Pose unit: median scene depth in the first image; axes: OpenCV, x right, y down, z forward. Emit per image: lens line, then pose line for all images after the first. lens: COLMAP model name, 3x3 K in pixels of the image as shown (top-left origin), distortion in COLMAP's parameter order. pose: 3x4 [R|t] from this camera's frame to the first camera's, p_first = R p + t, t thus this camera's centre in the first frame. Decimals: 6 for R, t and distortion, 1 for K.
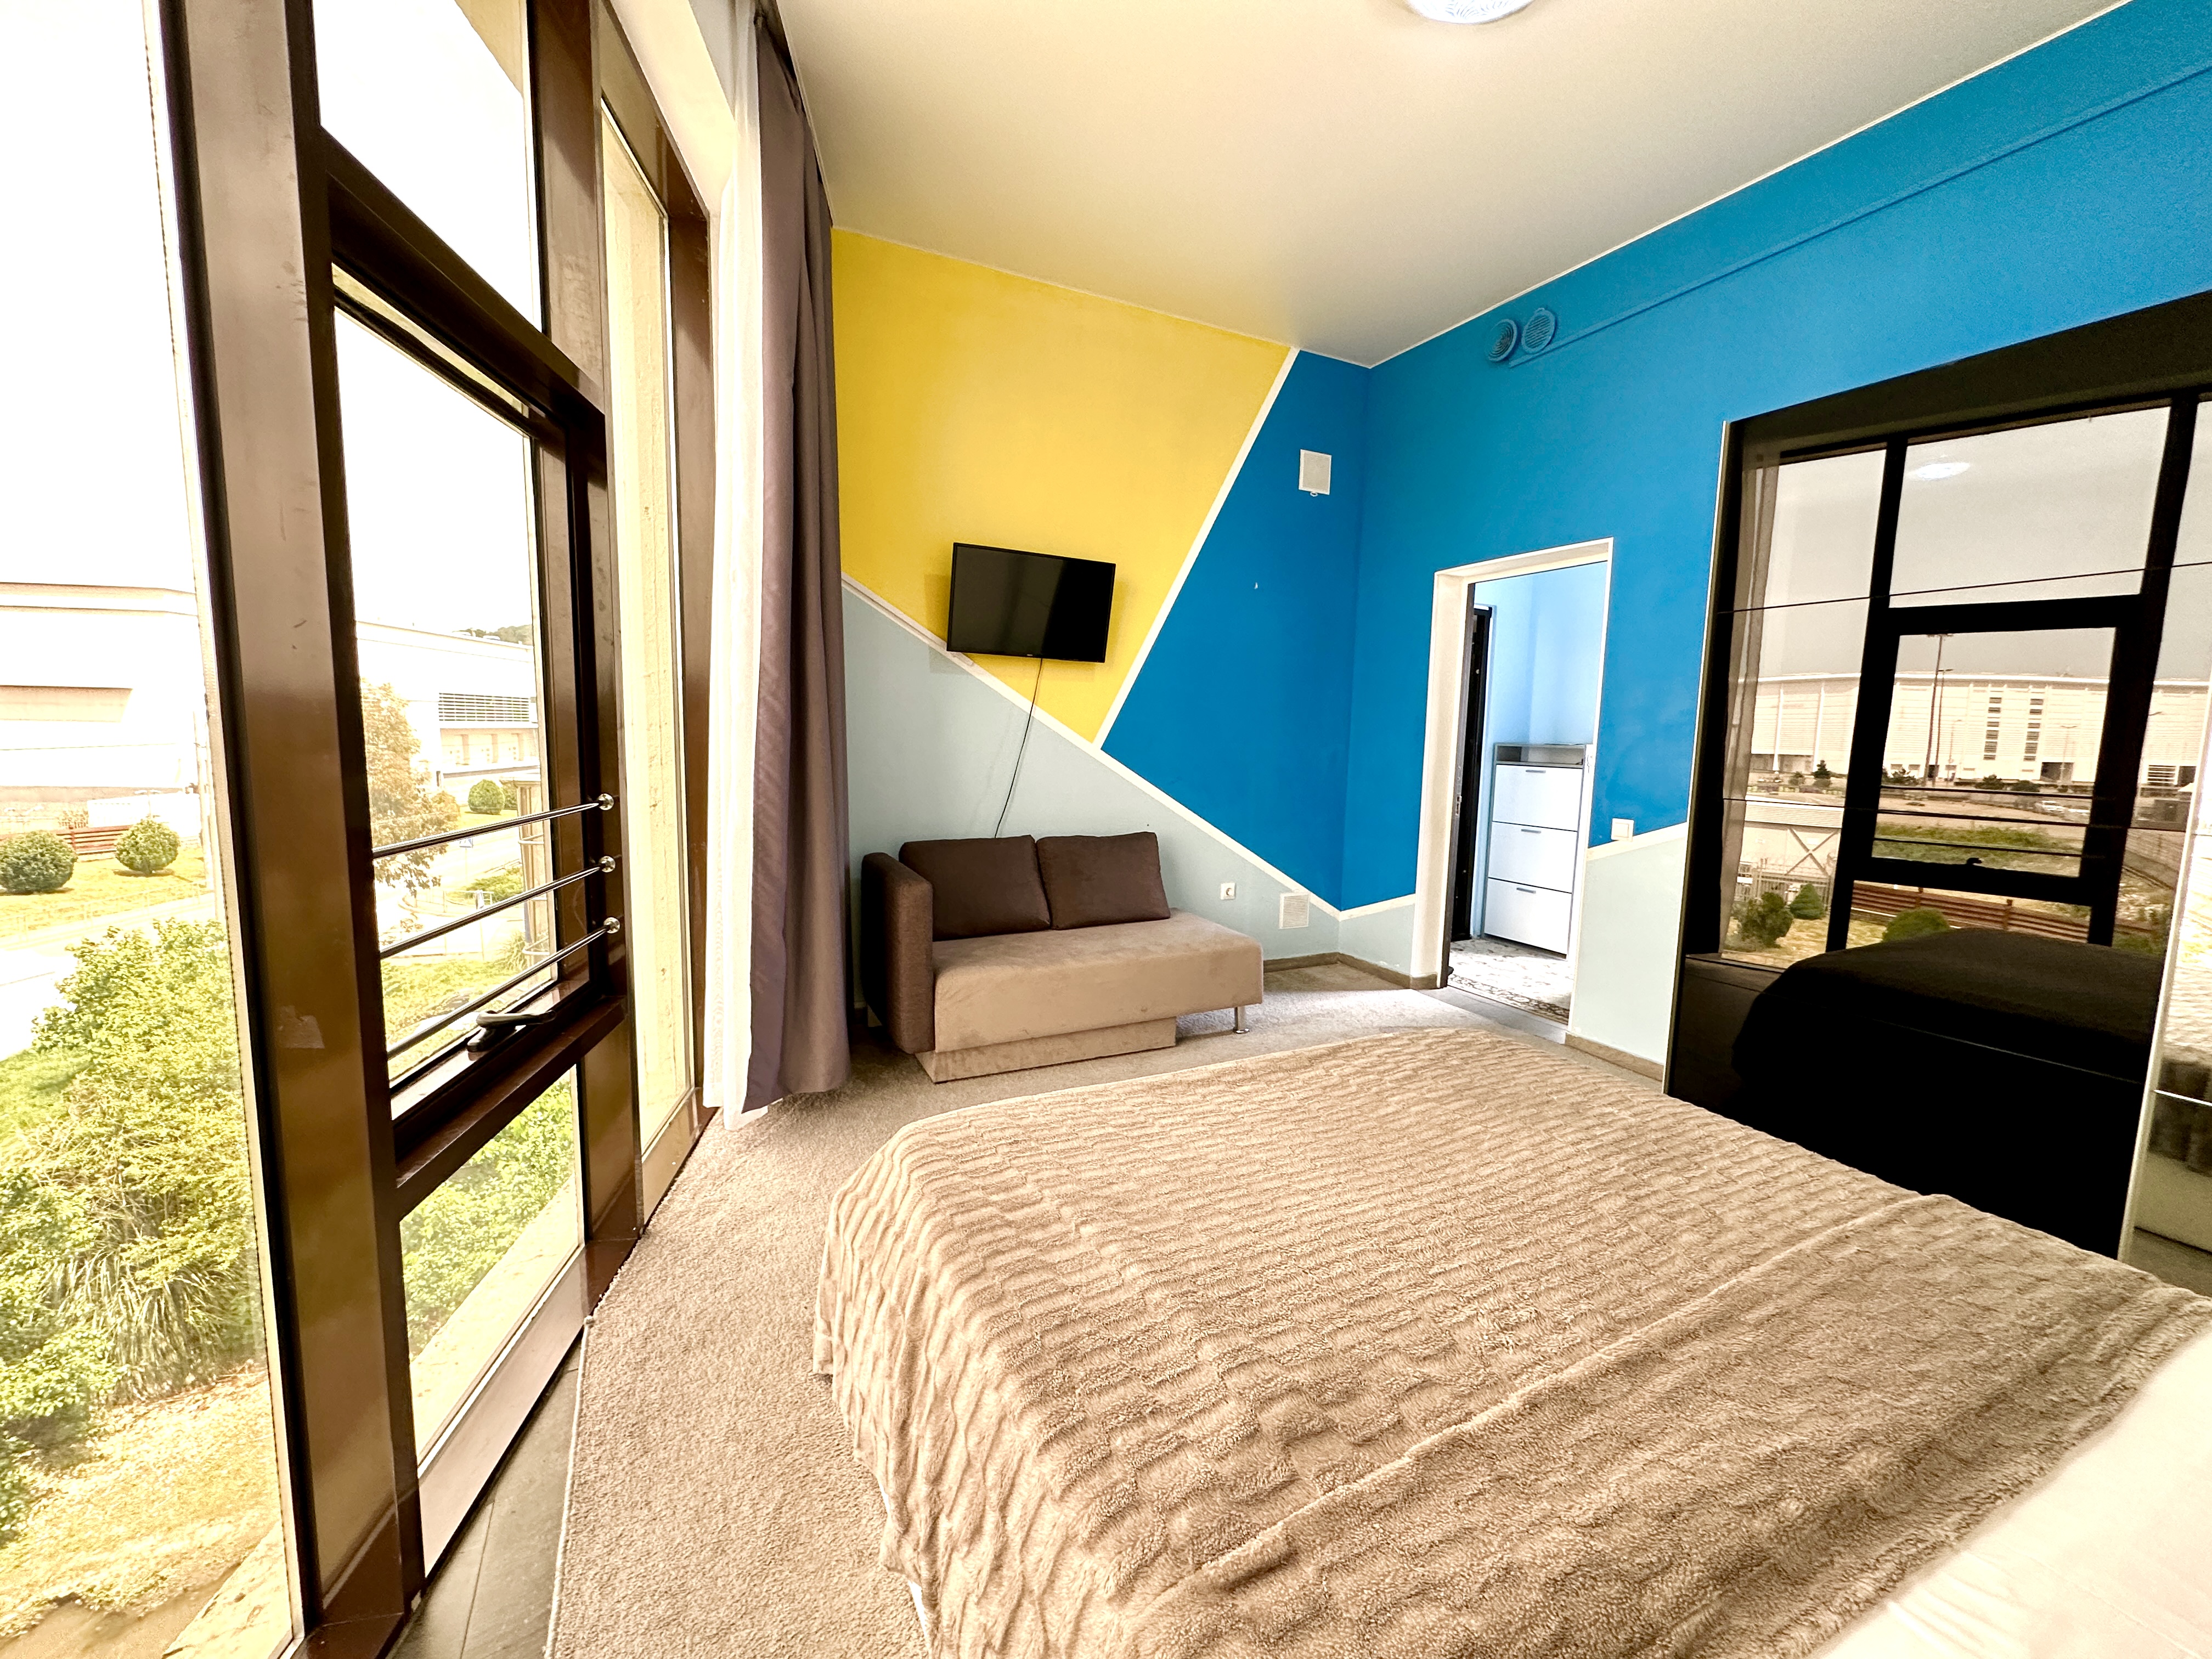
lens RADIAL K [[897.7, 0, 1106.0], [0, 897.7, 829.5], [0, 0, 1]] dist [0.002220, 0.000100]
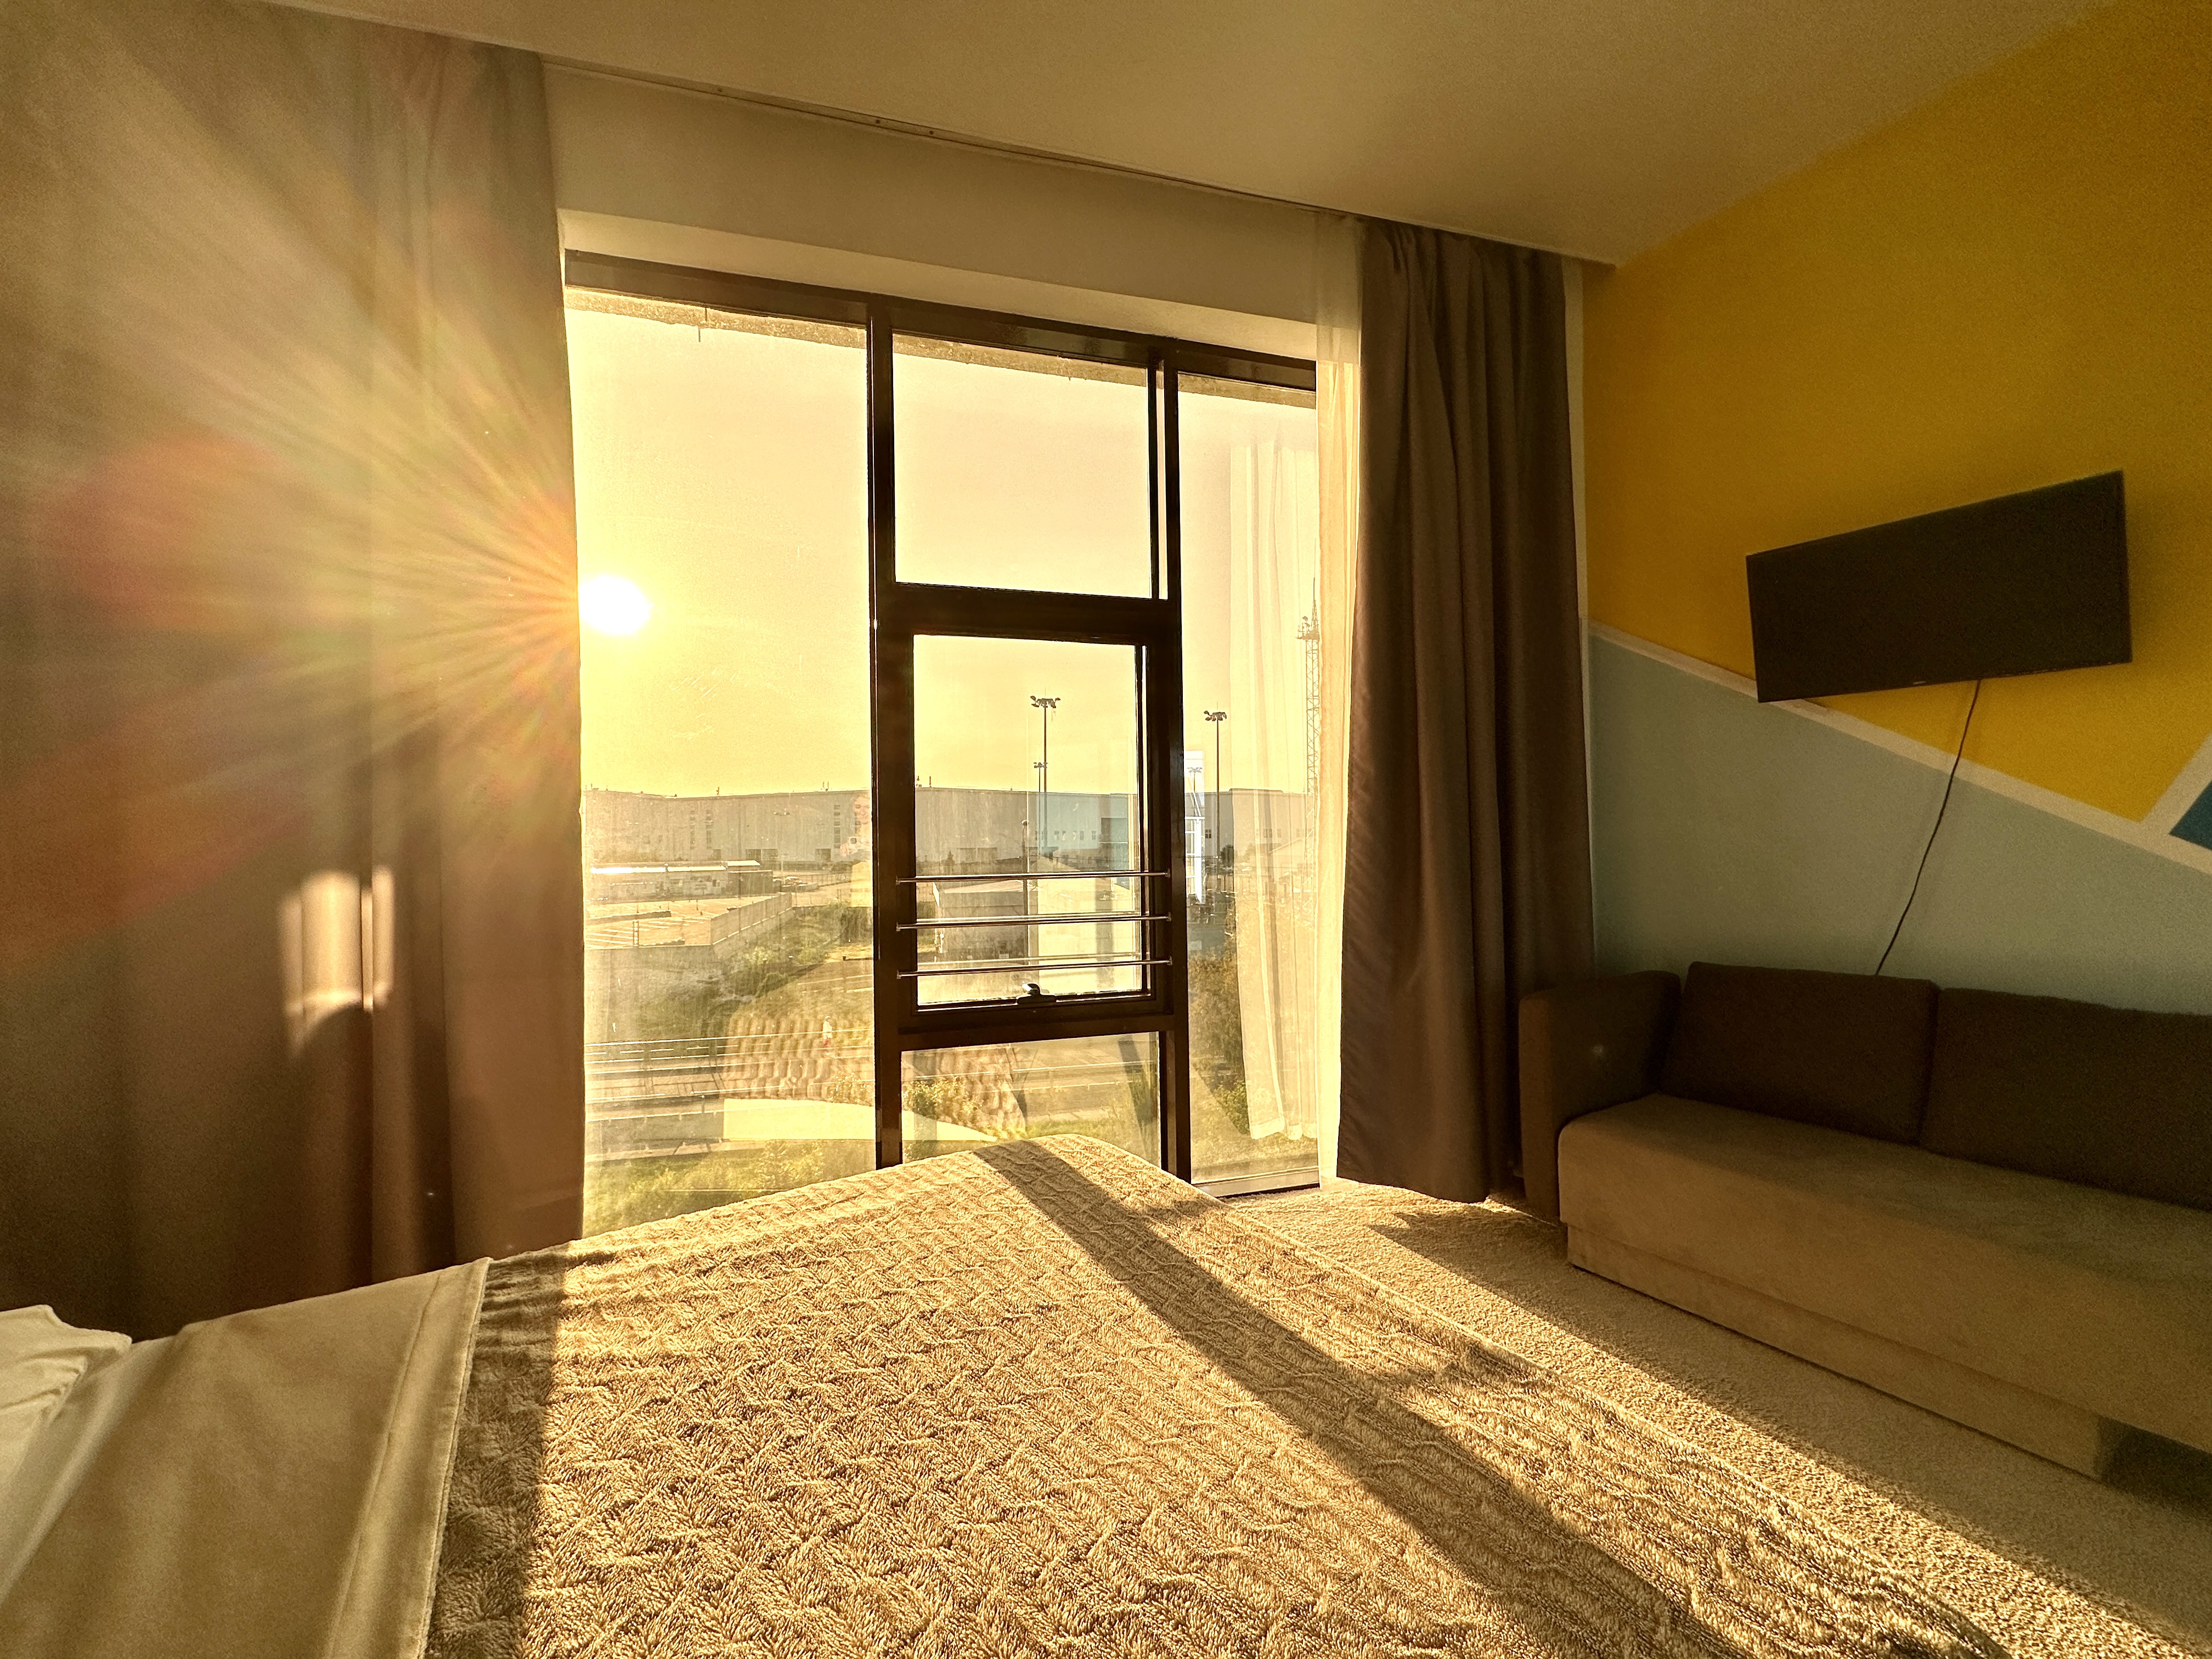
lens RADIAL K [[882.1, 0, 1069.3], [0, 882.1, 841.0], [0, 0, 1]] dist [-0.026861, 0.000055]
pose [[0.076689, -0.012950, -0.996971, 0.452836], [-0.088531, 0.995878, -0.019746, -0.023735], [0.993117, 0.089778, 0.075227, 0.394818]]
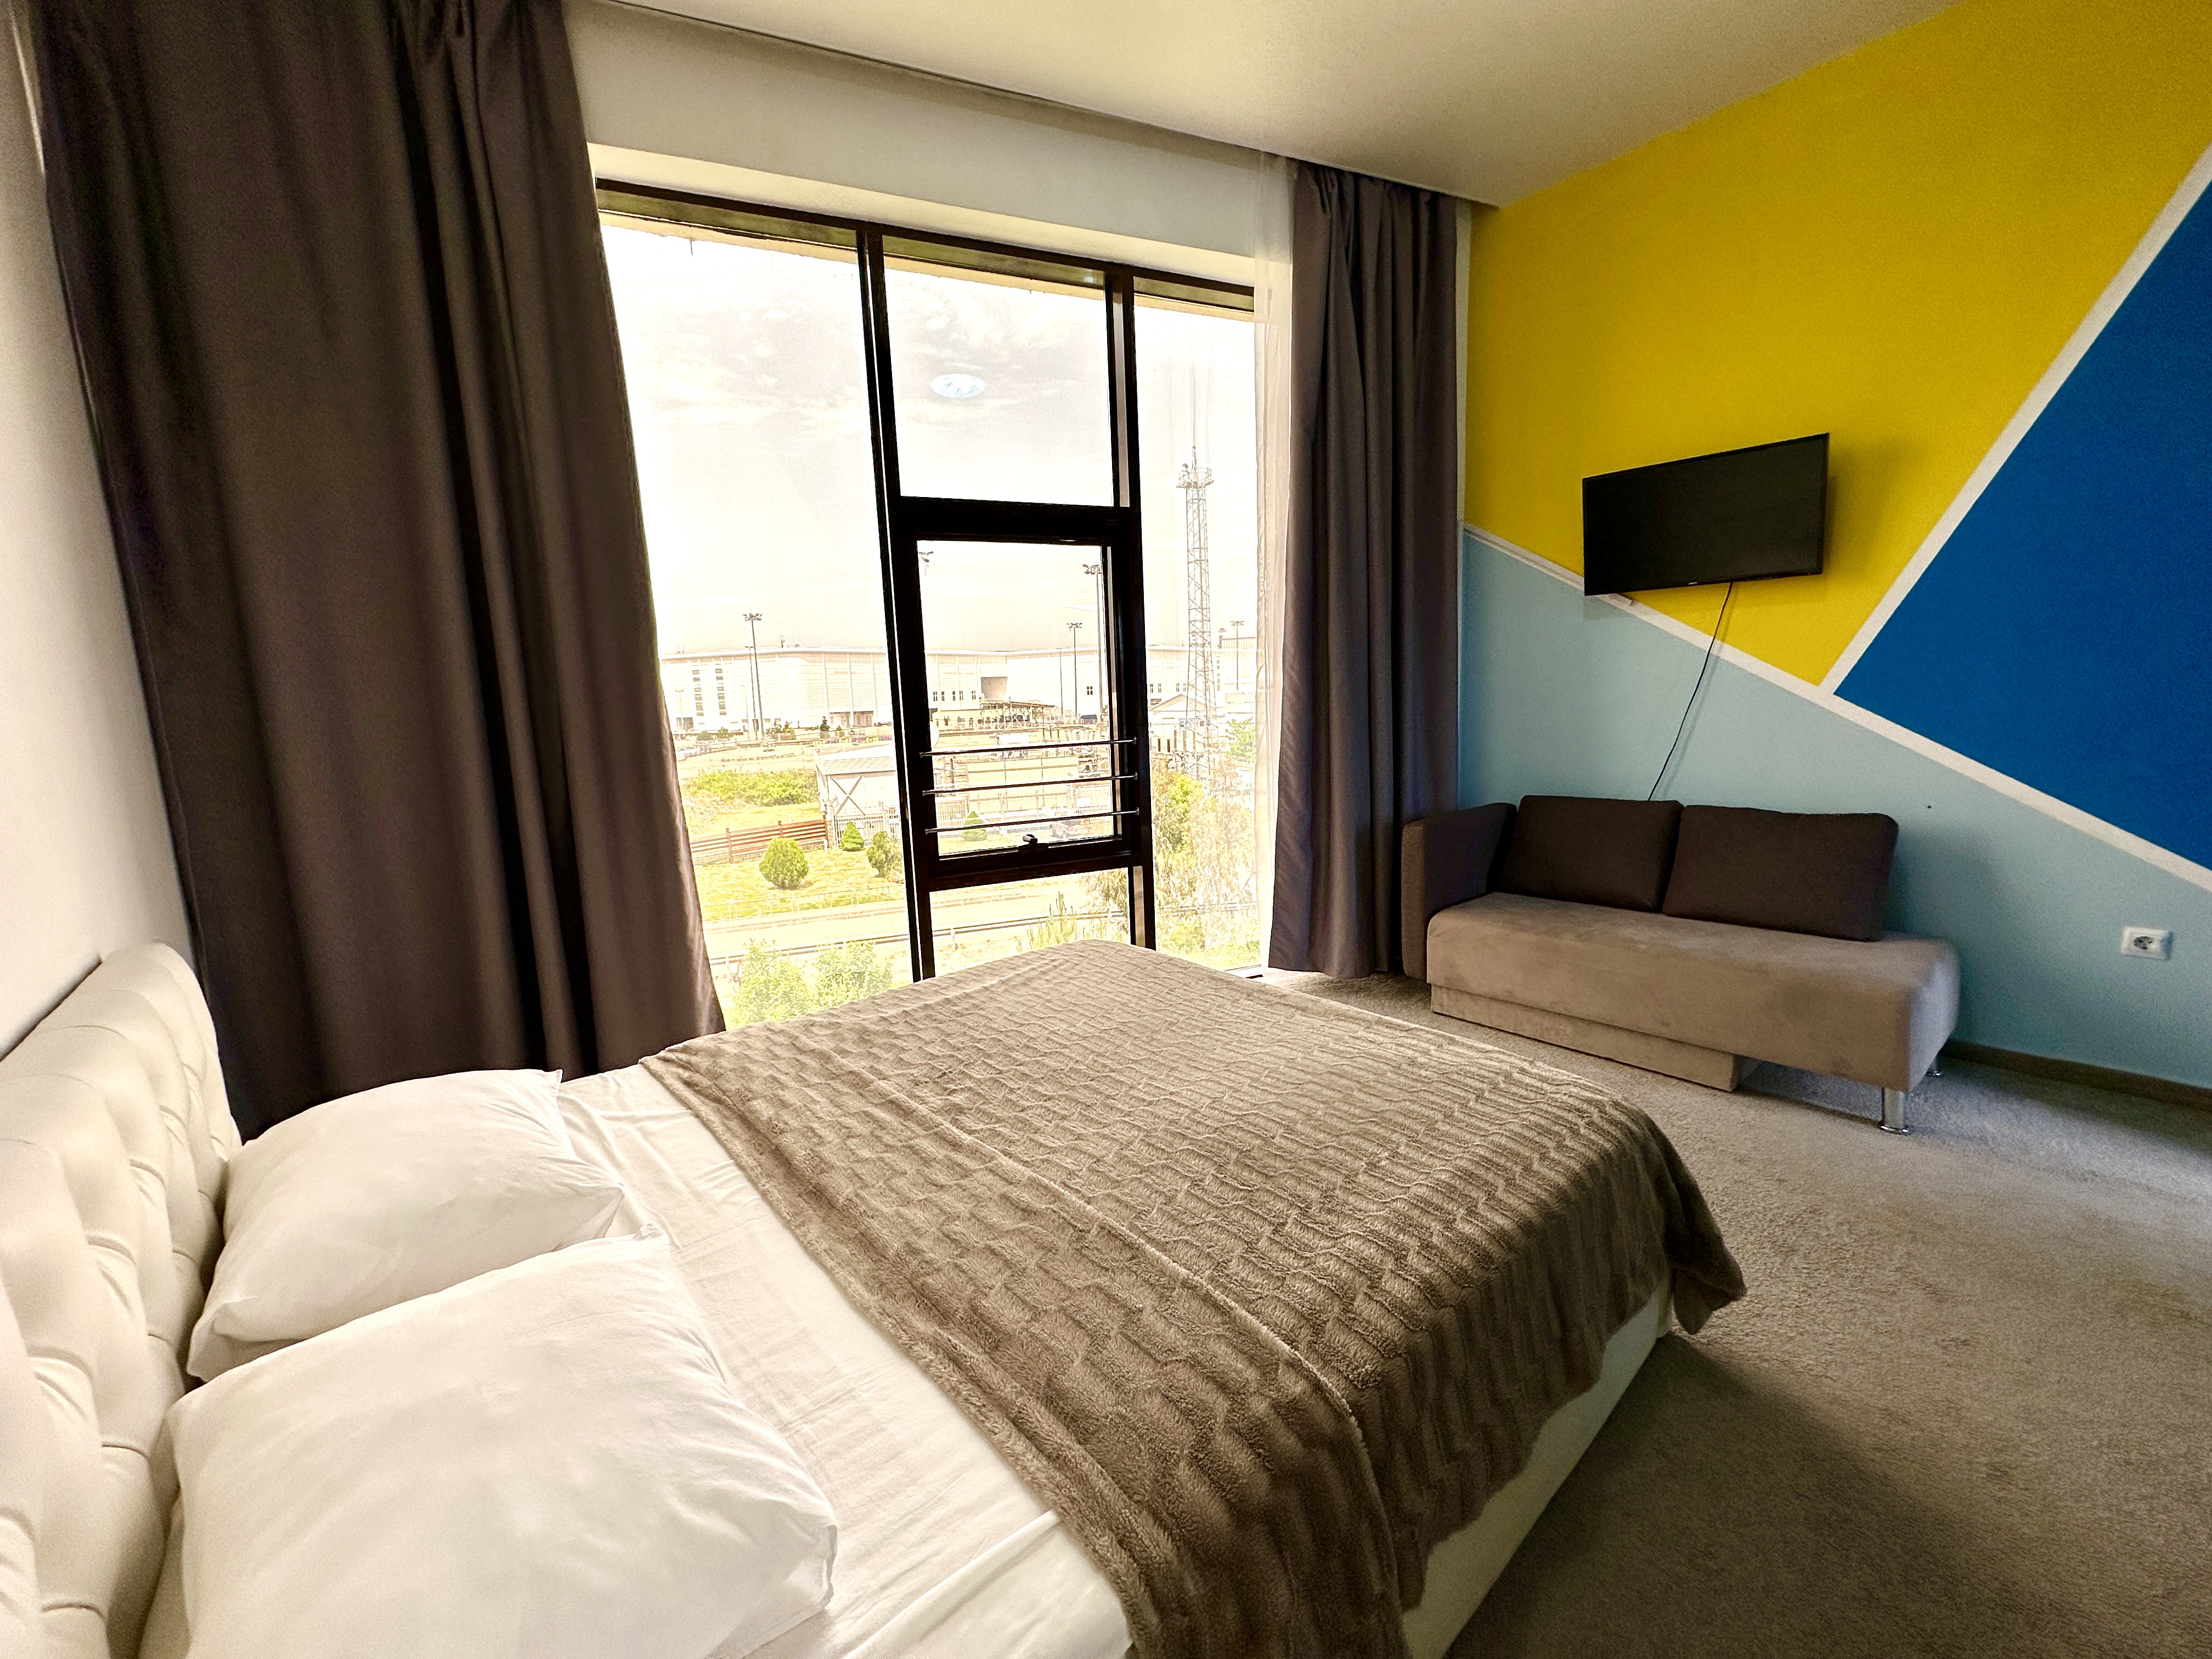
lens RADIAL K [[879.6, 0, 1109.3], [0, 879.6, 834.9], [0, 0, 1]] dist [0.000305, 0.000008]
pose [[0.232332, 0.129472, -0.963981, 0.608384], [-0.059548, 0.991135, 0.118767, -0.028152], [0.970812, 0.029809, 0.237982, 0.293759]]
